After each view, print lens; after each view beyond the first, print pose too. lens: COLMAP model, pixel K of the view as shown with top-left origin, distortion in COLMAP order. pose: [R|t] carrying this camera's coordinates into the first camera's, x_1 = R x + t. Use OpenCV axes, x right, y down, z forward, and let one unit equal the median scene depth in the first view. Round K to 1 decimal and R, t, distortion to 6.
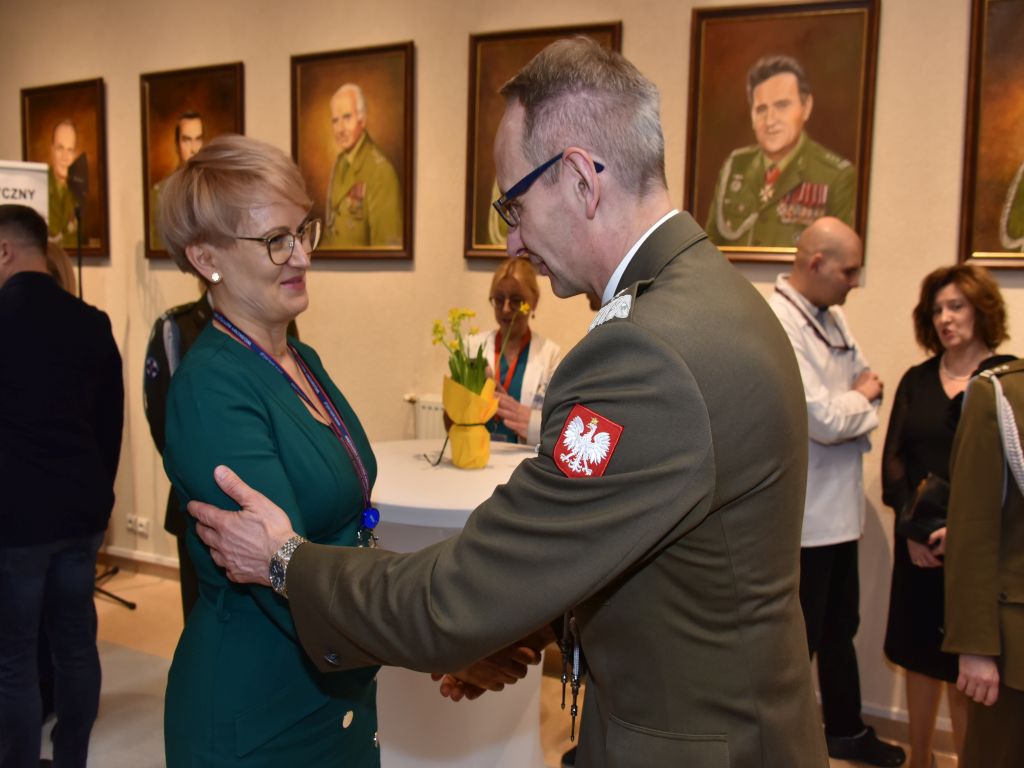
lens RADIAL K [[814.8, 0, 511.7], [0, 814.8, 398.9], [0, 0, 1]] dist [-0.040142, -0.006328]
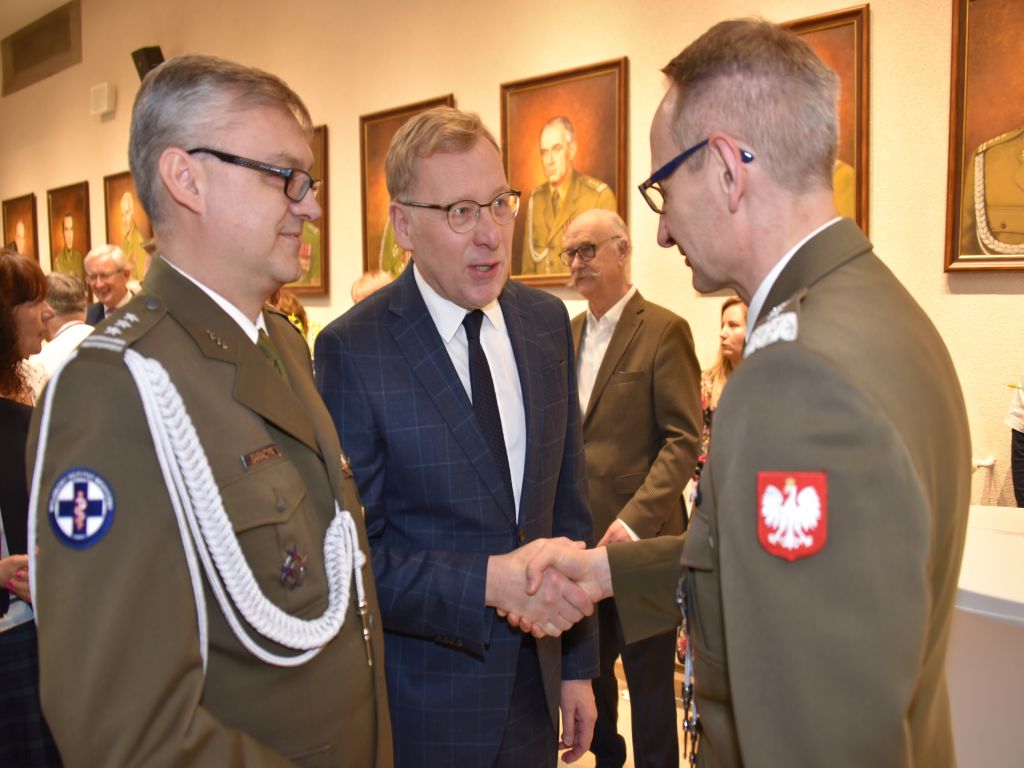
lens RADIAL K [[835.4, 0, 499.1], [0, 835.4, 382.1], [0, 0, 1]] dist [-0.044155, -0.007172]
pose [[0.965975, -0.019946, -0.257864, 1.125838], [0.009011, 0.999012, -0.043518, 0.077985], [0.258478, 0.039714, 0.965201, -0.456553]]
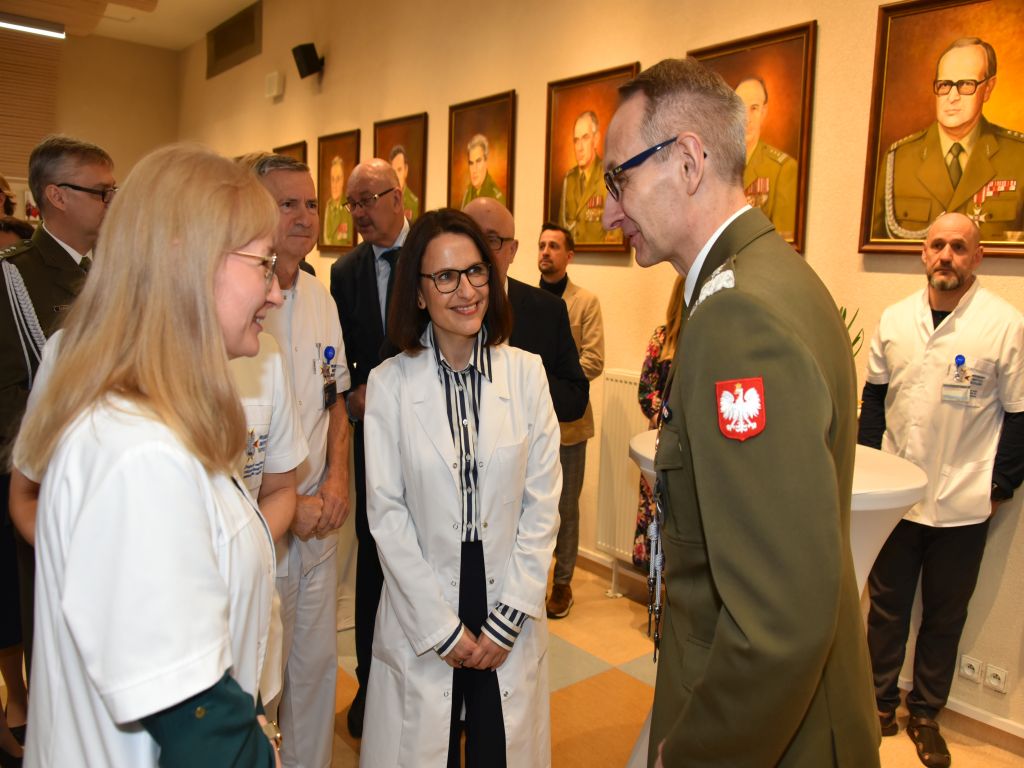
lens RADIAL K [[814.9, 0, 513.9], [0, 814.9, 358.2], [0, 0, 1]] dist [-0.036671, -0.006430]
pose [[0.889158, 0.047908, -0.455086, 1.457179], [-0.064254, 0.997723, -0.020509, 0.107283], [0.453067, 0.047477, 0.890212, -0.579733]]
